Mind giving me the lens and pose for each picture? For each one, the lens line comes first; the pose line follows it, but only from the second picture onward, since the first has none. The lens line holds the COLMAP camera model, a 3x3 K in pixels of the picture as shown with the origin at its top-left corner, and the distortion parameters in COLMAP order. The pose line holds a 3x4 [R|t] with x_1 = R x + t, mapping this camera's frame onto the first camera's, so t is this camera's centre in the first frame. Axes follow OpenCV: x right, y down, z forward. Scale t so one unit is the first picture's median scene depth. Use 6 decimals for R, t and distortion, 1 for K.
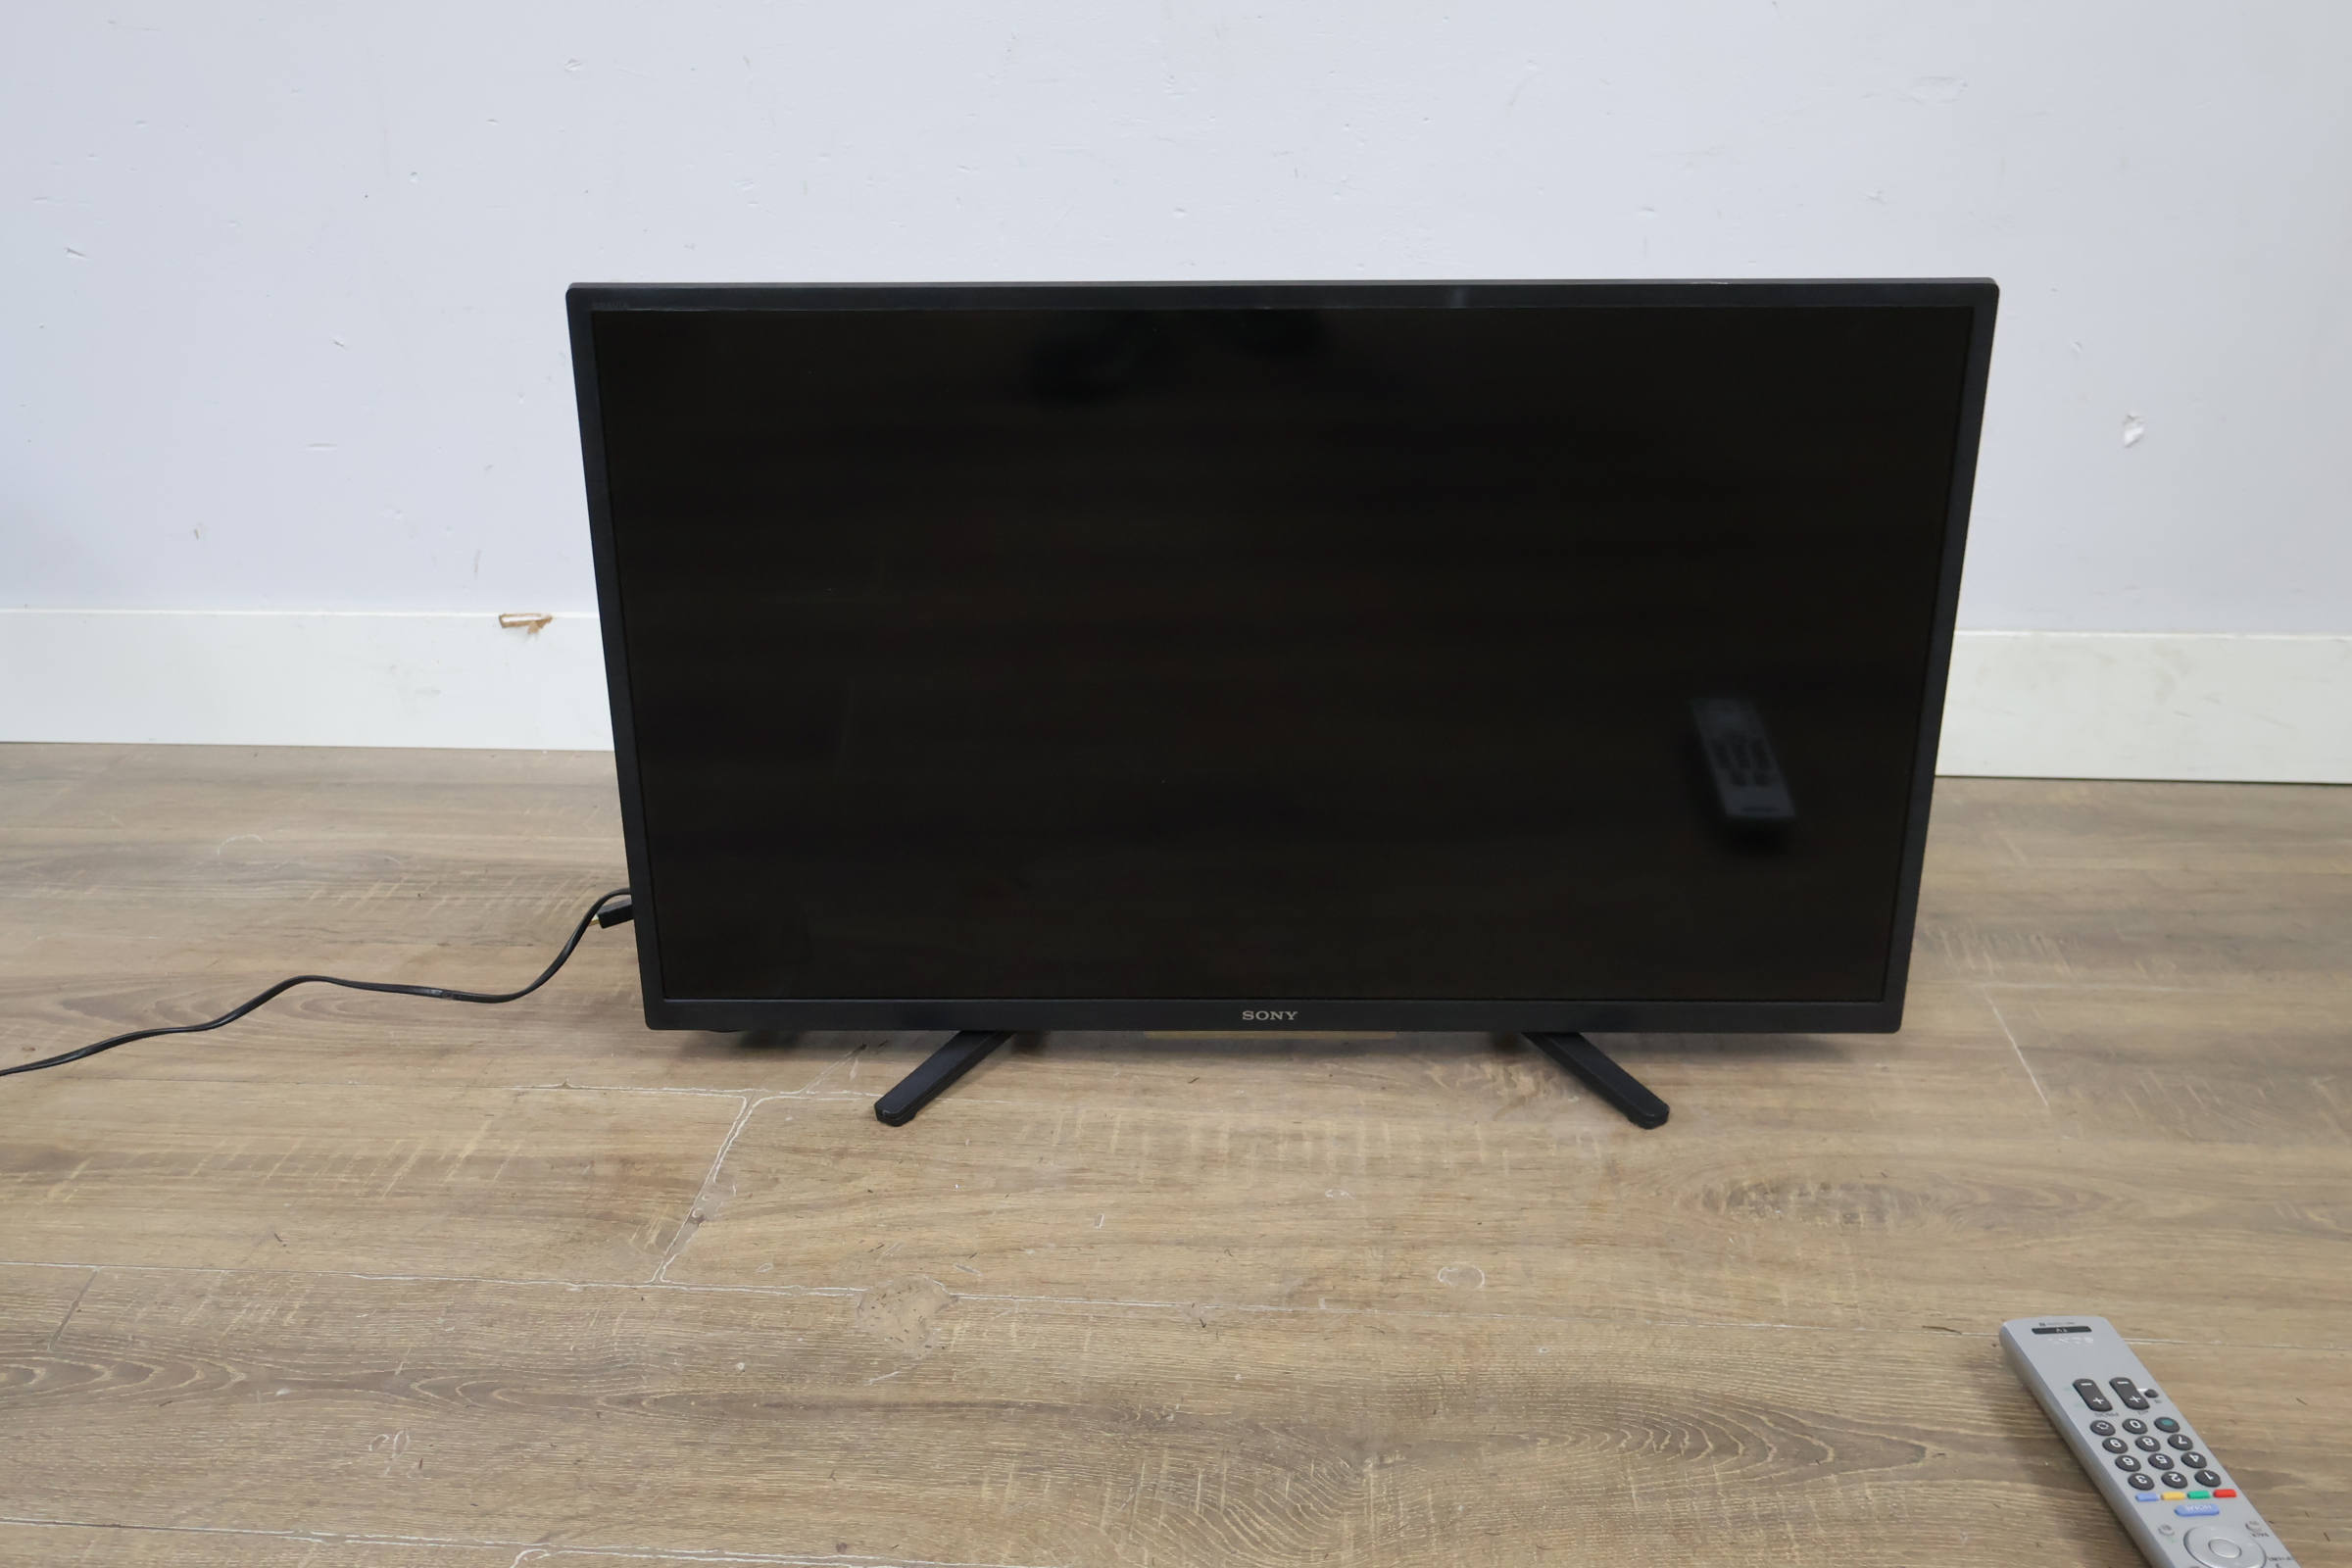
lens RADIAL K [[2273.9, 0, 1166.9], [0, 2273.9, 770.8], [0, 0, 1]] dist [-0.005695, 0.000000]
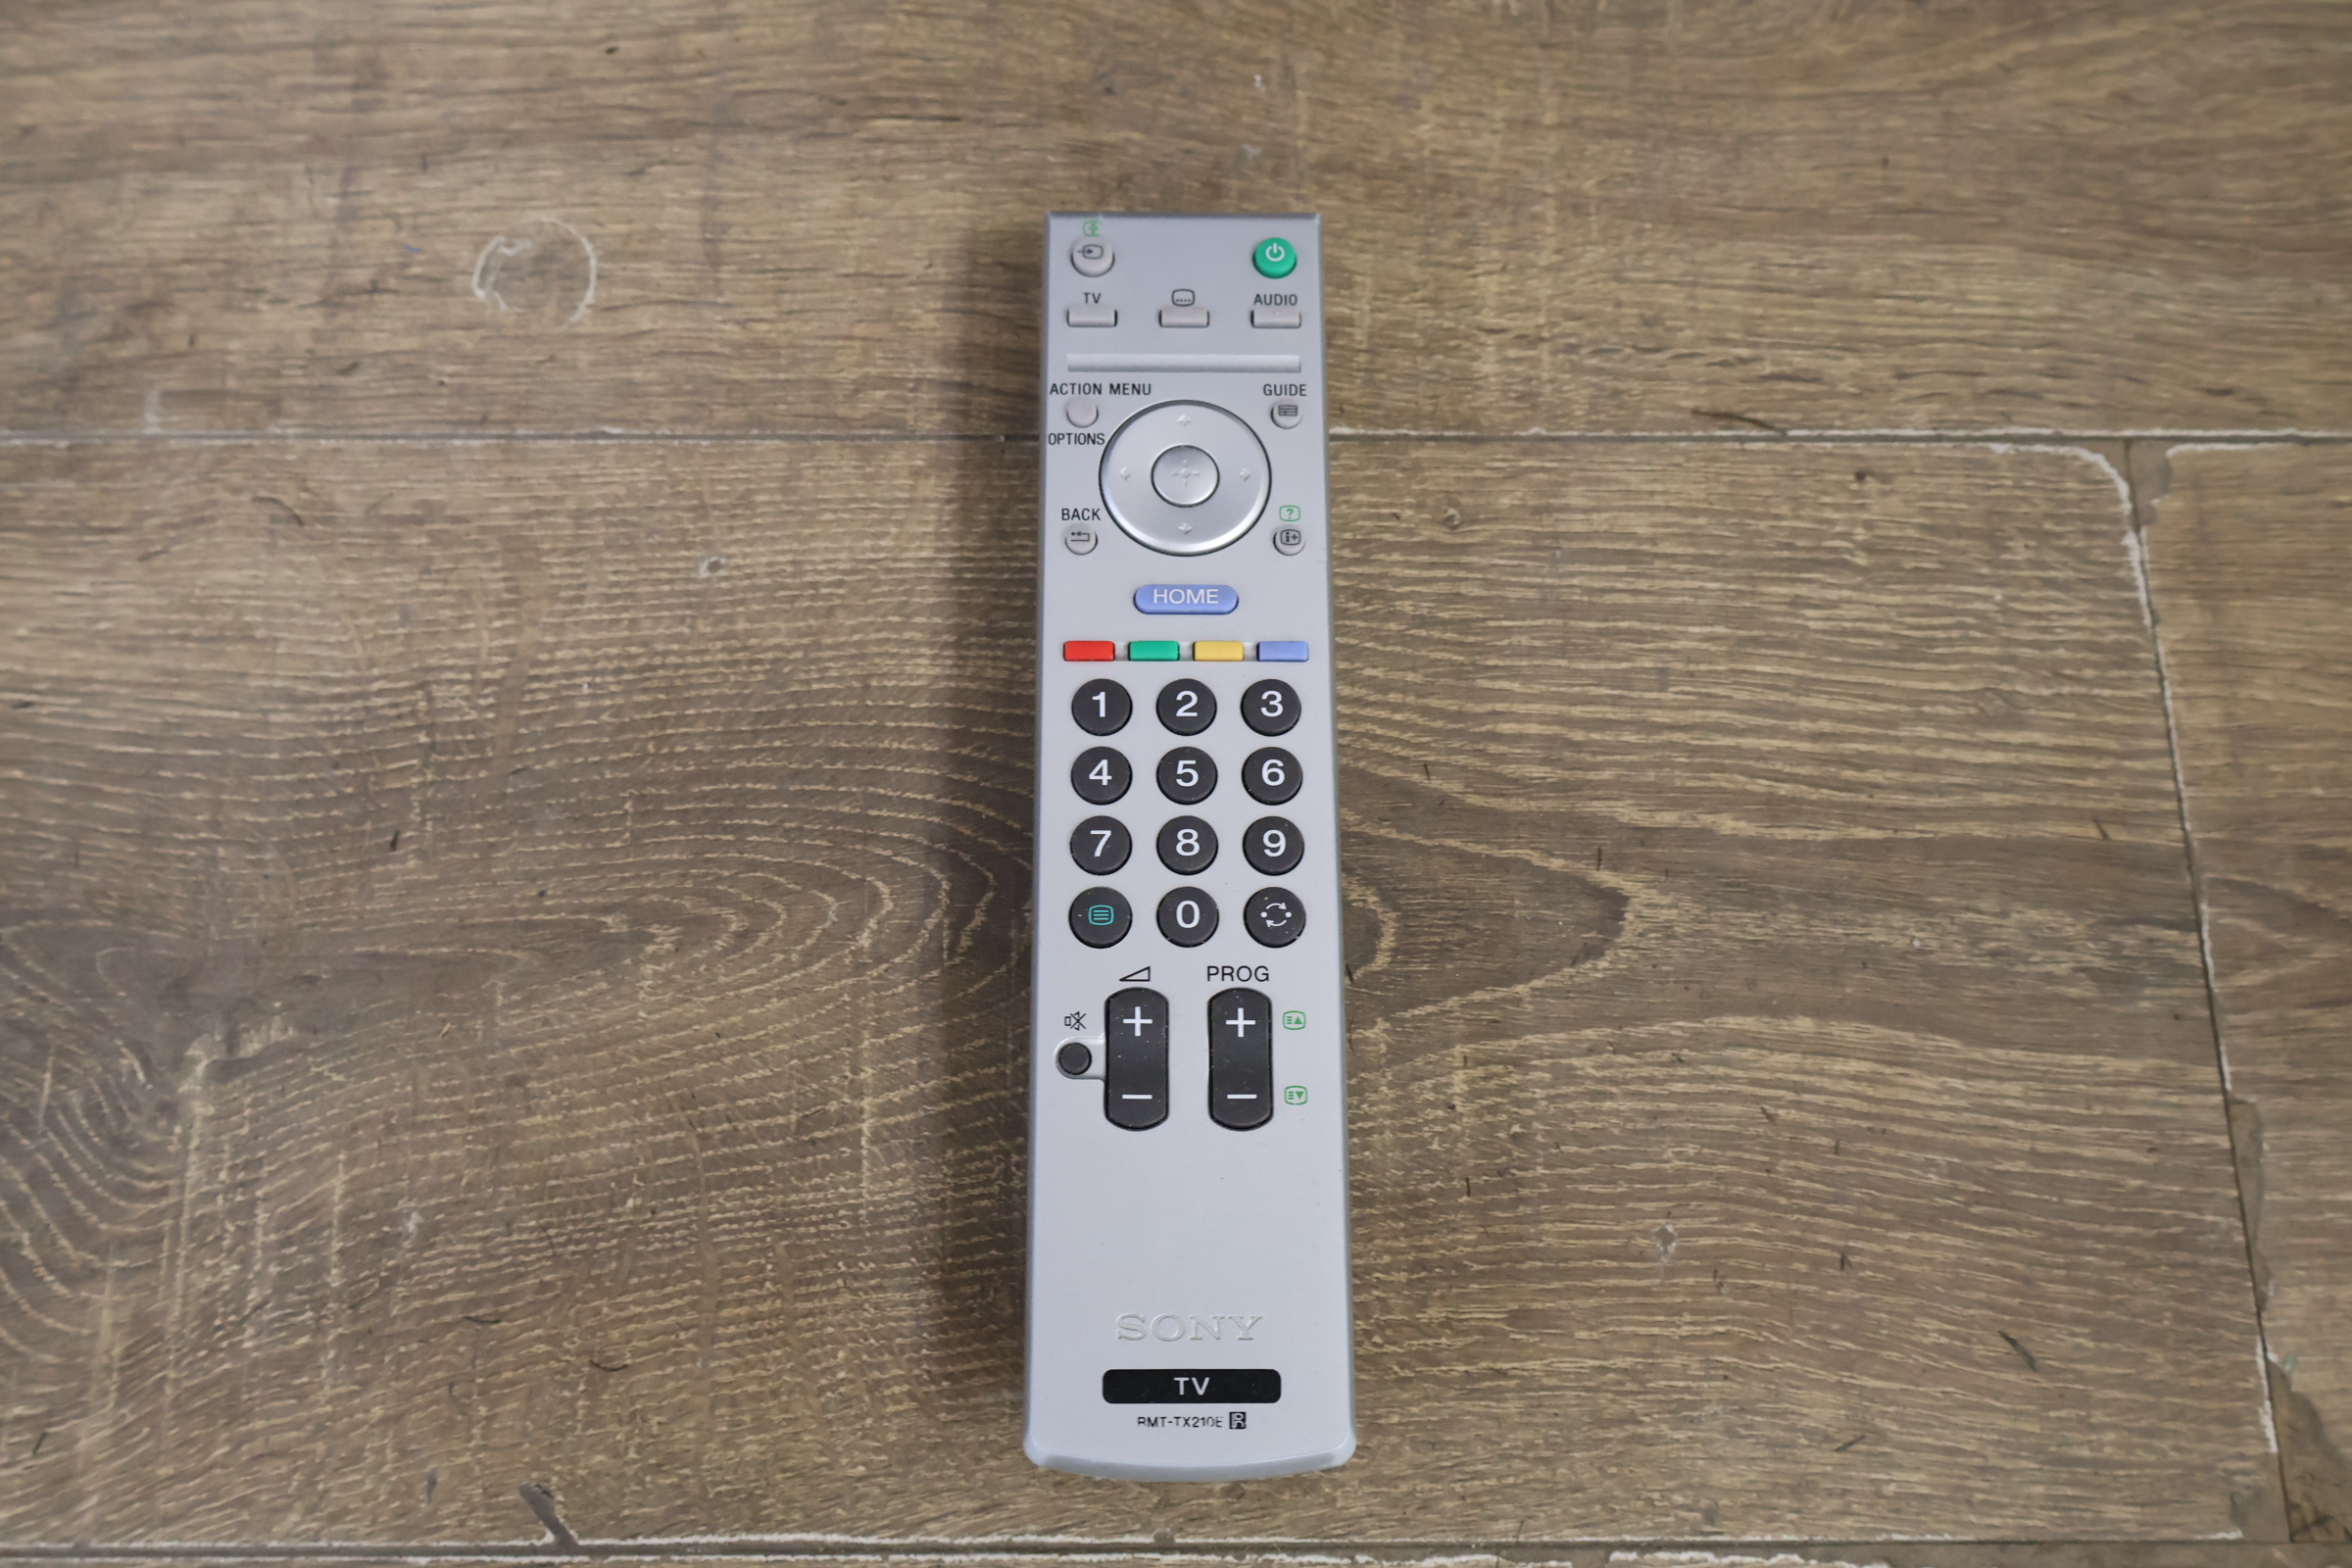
lens RADIAL K [[2273.9, 0, 1162.0], [0, 2273.9, 784.2], [0, 0, 1]] dist [-0.005695, 0.000000]
pose [[0.995039, -0.081650, 0.056843, 0.199370], [0.006246, 0.621499, 0.783390, -0.021207], [-0.099291, -0.779148, 0.618926, 0.667543]]
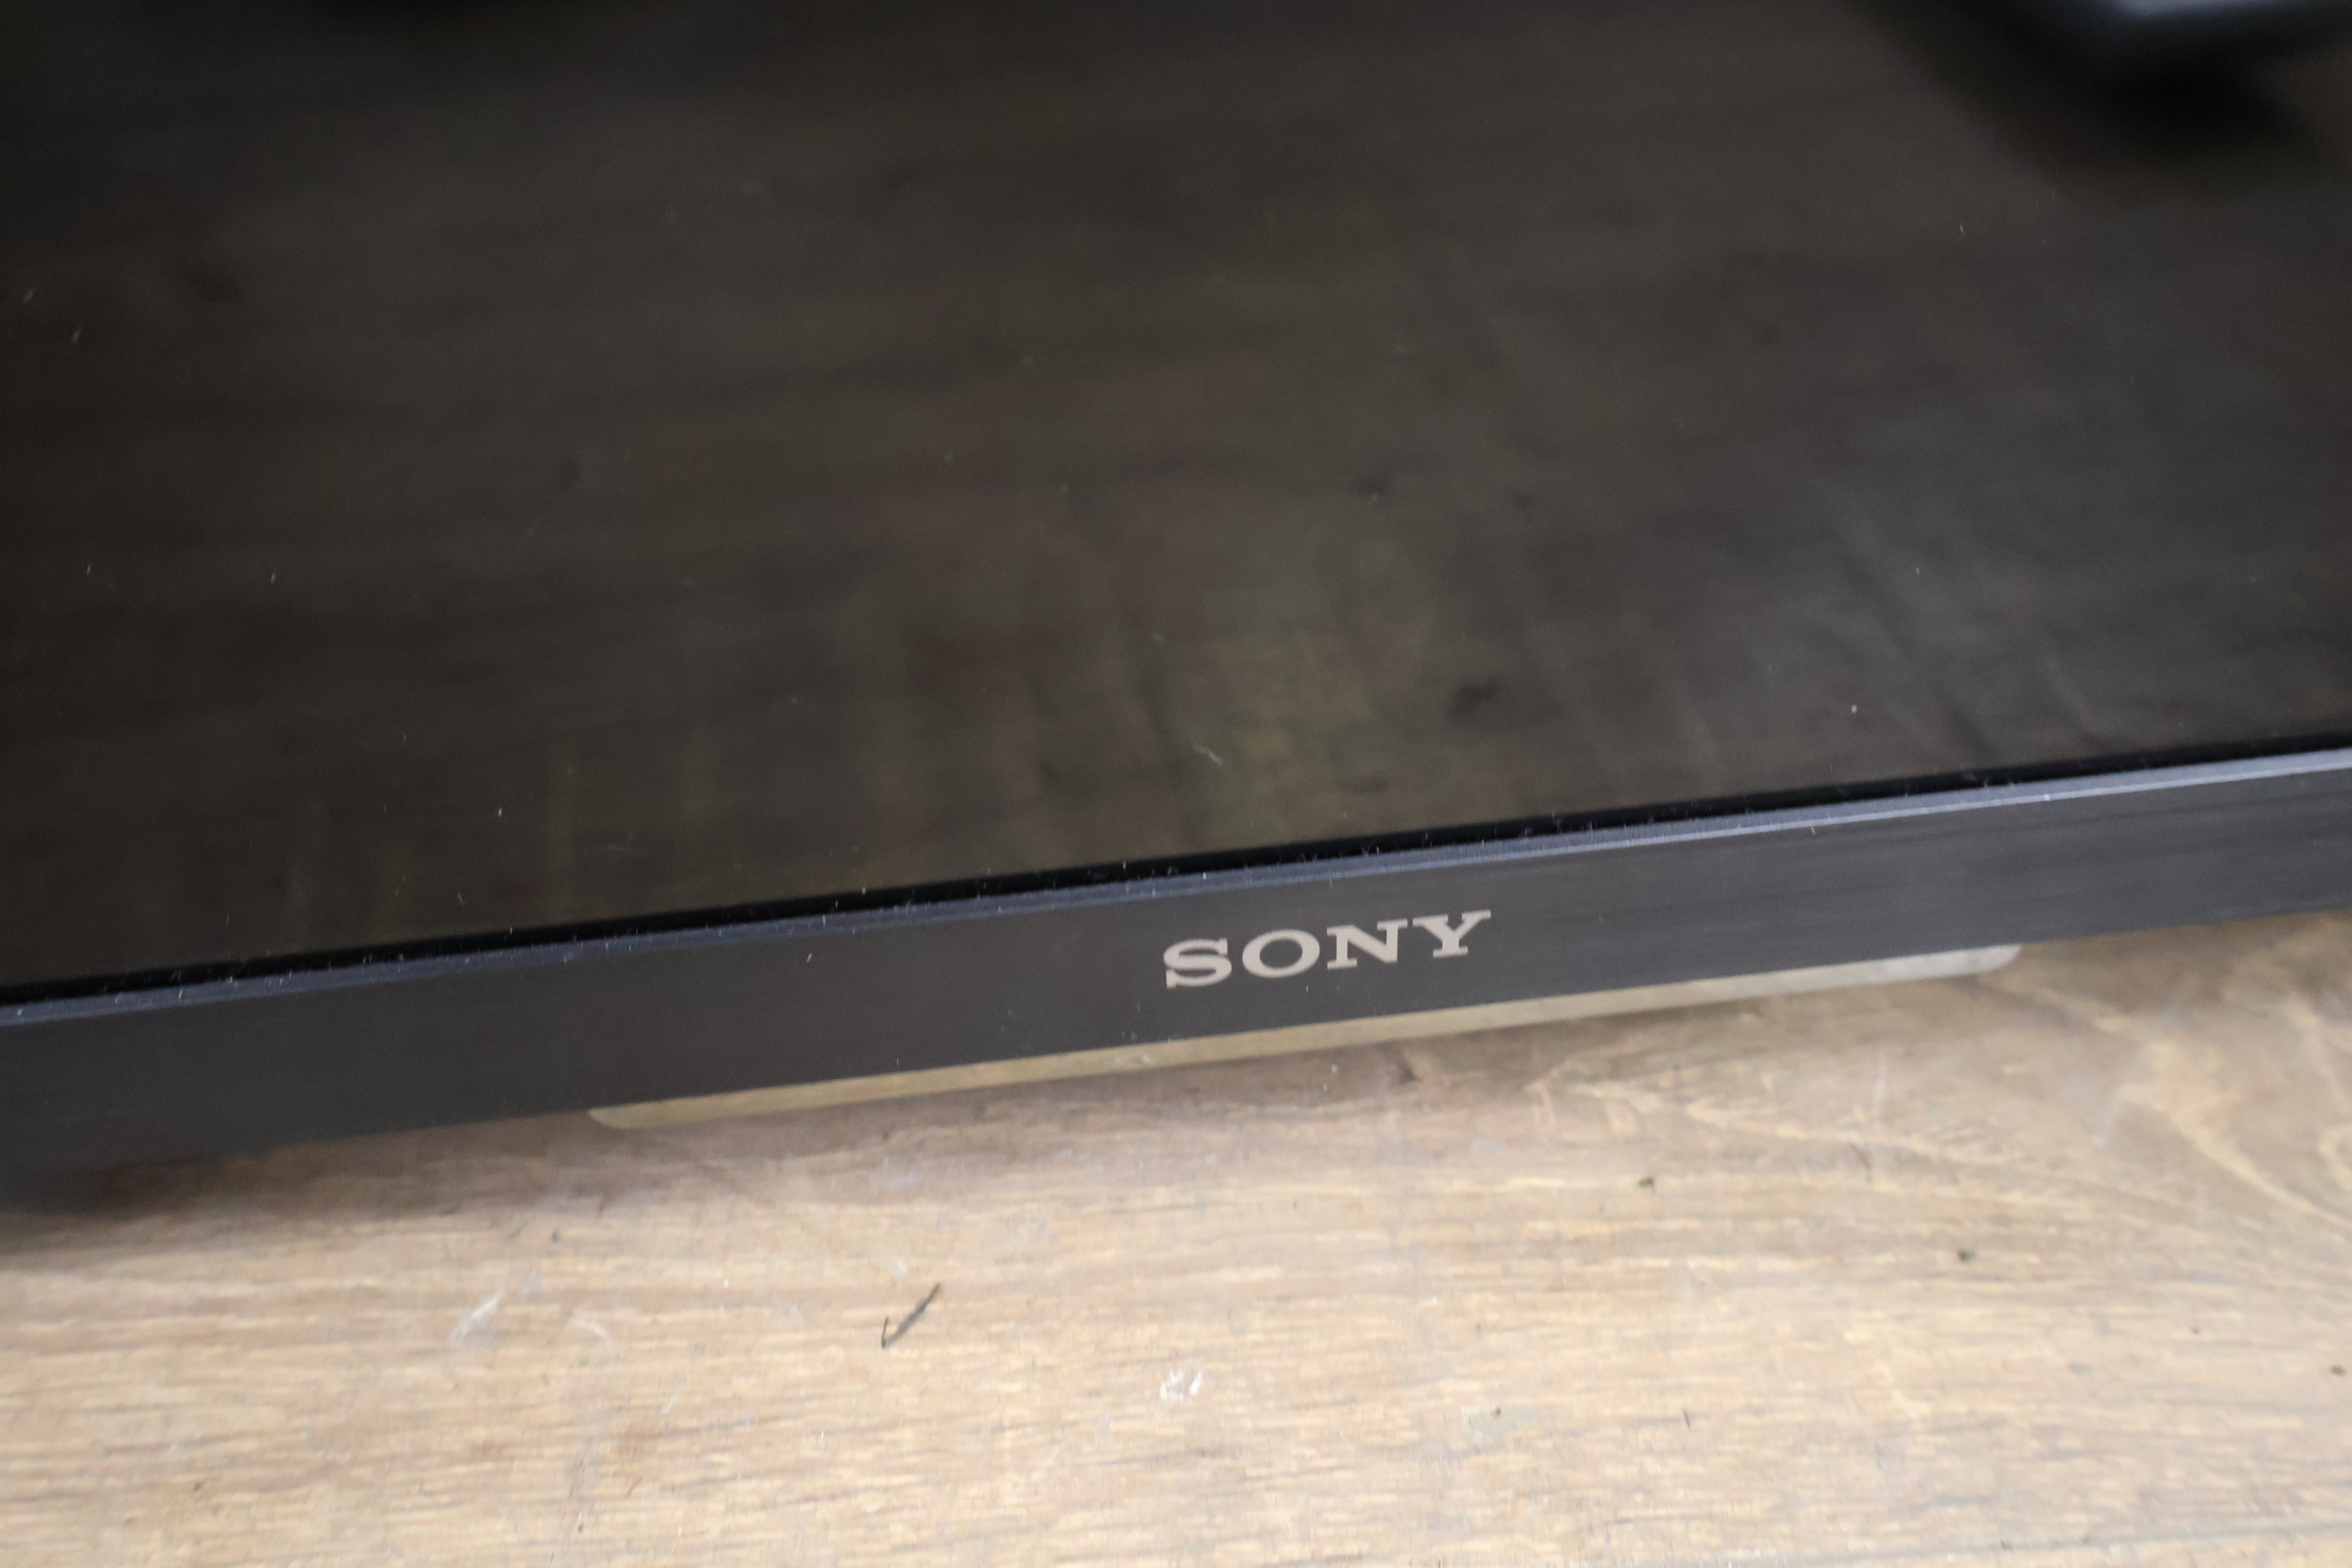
lens RADIAL K [[2273.9, 0, 1176.2], [0, 2273.9, 782.0], [0, 0, 1]] dist [-0.005695, 0.000000]
pose [[0.989911, -0.108511, 0.091114, 0.023429], [0.079984, 0.958737, 0.272811, 0.056042], [-0.116957, -0.262771, 0.957743, 0.953569]]
